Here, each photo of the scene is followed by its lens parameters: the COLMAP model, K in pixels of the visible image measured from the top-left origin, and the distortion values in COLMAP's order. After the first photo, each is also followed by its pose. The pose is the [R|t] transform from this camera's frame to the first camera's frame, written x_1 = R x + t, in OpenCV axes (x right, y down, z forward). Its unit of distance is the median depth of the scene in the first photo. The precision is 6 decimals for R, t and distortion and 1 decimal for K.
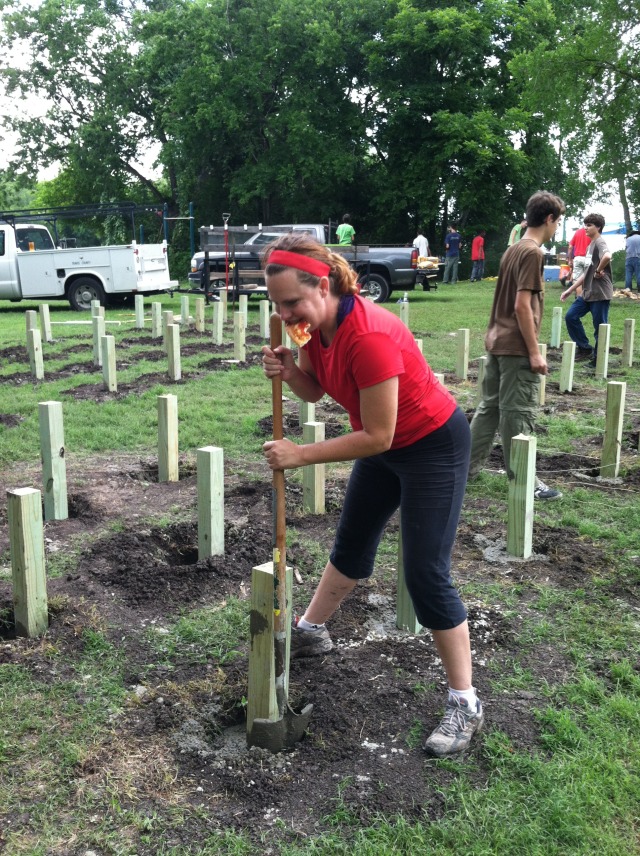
lens RADIAL K [[845.4, 0, 320.0], [0, 845.4, 428.0], [0, 0, 1]] dist [0.090594, -0.265373]
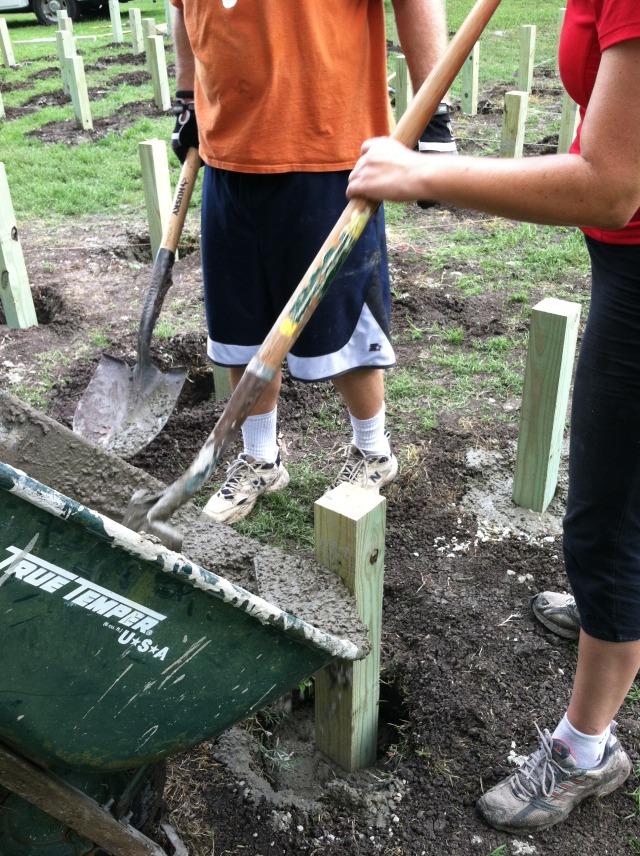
lens RADIAL K [[845.4, 0, 320.0], [0, 845.4, 428.0], [0, 0, 1]] dist [0.090594, -0.265373]
pose [[0.999119, -0.037464, -0.018910, -0.025837], [0.041492, 0.949380, 0.311377, -0.021851], [0.006287, -0.311887, 0.950098, 0.190816]]
